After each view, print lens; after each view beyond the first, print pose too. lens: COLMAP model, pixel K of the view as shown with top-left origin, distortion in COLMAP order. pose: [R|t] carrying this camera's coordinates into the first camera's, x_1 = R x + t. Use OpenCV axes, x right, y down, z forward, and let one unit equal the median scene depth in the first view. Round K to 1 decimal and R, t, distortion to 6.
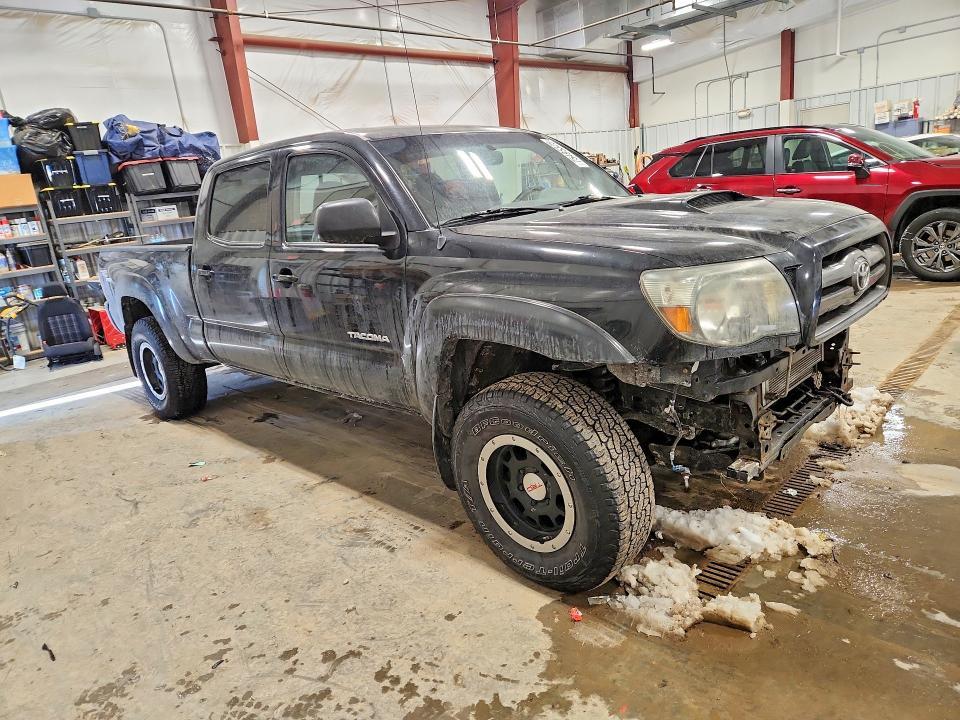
lens RADIAL K [[644.7, 0, 480.0], [0, 644.7, 360.0], [0, 0, 1]] dist [0.006075, -0.004299]
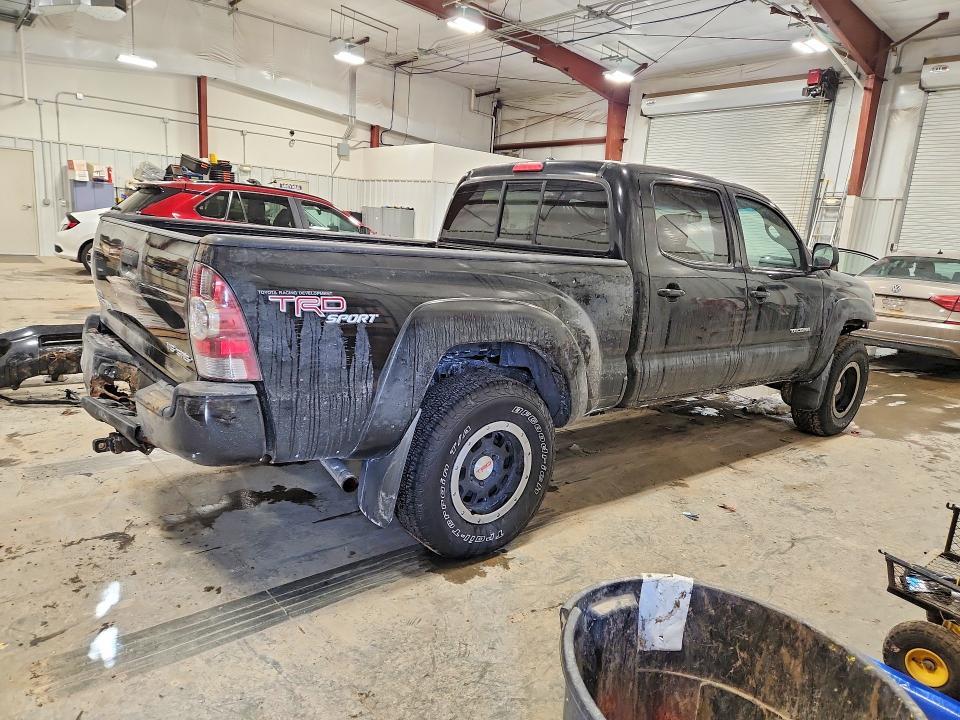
lens RADIAL K [[644.7, 0, 480.0], [0, 644.7, 360.0], [0, 0, 1]] dist [0.006075, -0.004299]
pose [[0.098772, -0.078326, 0.992023, -1.427919], [0.175974, 0.982561, 0.060058, -0.152141], [-0.979427, 0.168638, 0.110833, 1.273624]]
